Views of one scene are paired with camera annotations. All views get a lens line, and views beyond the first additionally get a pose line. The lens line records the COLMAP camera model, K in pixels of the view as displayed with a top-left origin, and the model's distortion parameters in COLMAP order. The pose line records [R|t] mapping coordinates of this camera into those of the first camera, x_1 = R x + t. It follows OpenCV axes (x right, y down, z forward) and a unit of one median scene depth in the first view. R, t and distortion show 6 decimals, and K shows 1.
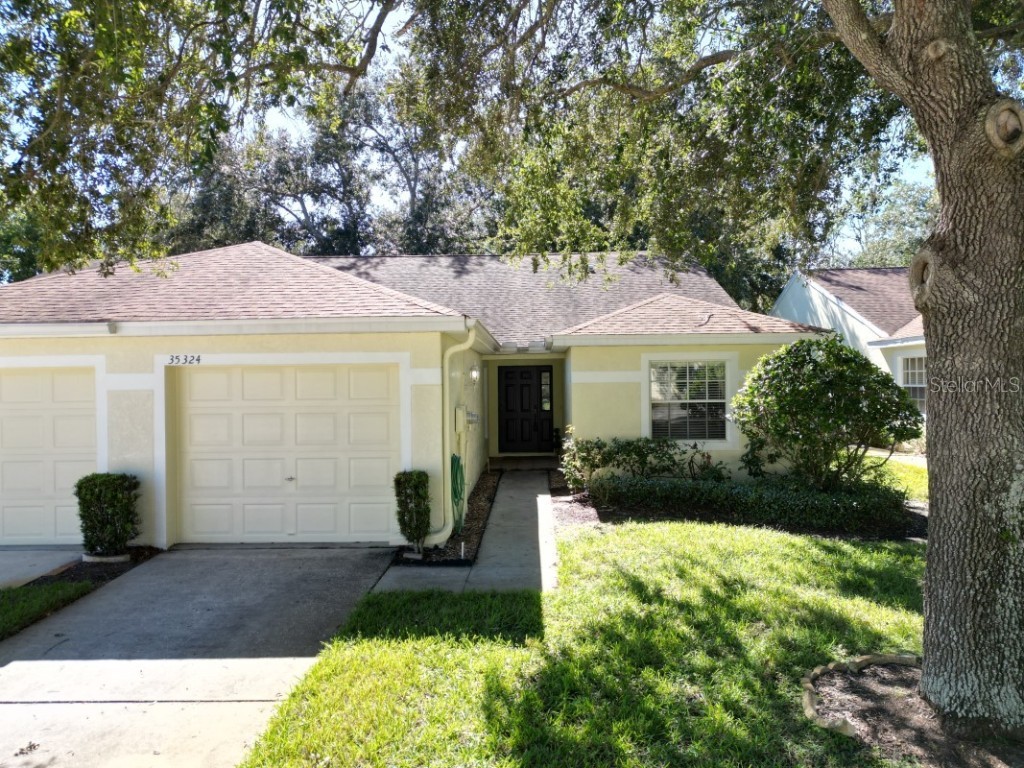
lens RADIAL K [[722.4, 0, 512.9], [0, 722.4, 379.2], [0, 0, 1]] dist [0.076463, -0.078105]
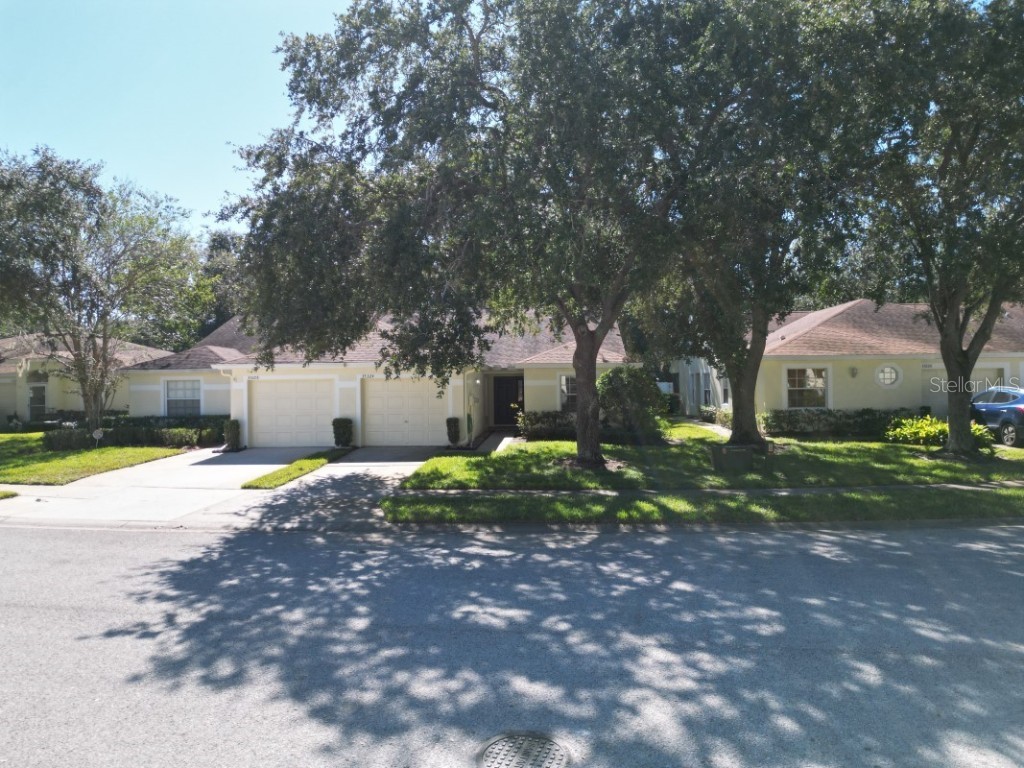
lens RADIAL K [[722.4, 0, 512.9], [0, 722.4, 379.2], [0, 0, 1]] dist [0.076463, -0.078105]
pose [[0.999621, 0.000951, -0.027497, 0.155583], [-0.001161, 0.999970, -0.007634, 0.003849], [0.027489, 0.007663, 0.999593, -1.653836]]
